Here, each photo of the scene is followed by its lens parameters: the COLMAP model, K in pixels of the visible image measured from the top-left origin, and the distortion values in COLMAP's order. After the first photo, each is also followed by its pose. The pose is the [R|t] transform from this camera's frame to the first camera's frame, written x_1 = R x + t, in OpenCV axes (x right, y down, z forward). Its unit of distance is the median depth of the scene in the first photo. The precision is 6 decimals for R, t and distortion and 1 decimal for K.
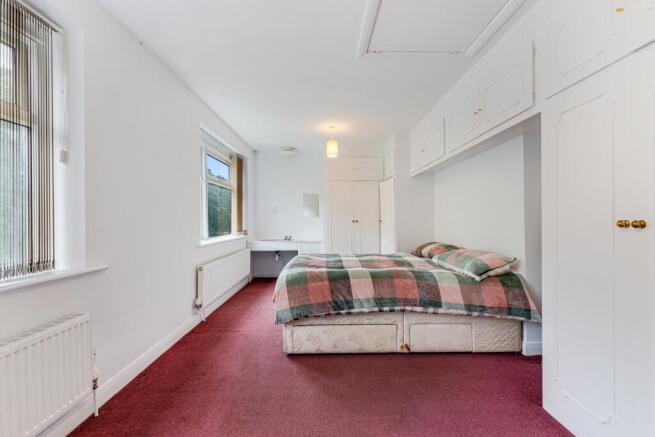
lens RADIAL K [[267.3, 0, 328.5], [0, 267.3, 221.6], [0, 0, 1]] dist [-0.000481, -0.000412]
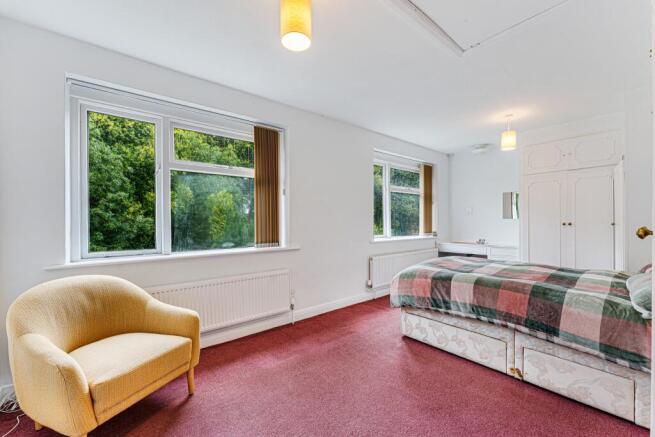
lens RADIAL K [[267.3, 0, 329.8], [0, 267.3, 227.1], [0, 0, 1]] dist [-0.000481, -0.000412]
pose [[0.623410, 0.014716, -0.781756, 0.579608], [-0.002279, 0.999853, 0.017003, -0.007330], [0.781891, -0.008818, 0.623352, 0.000848]]
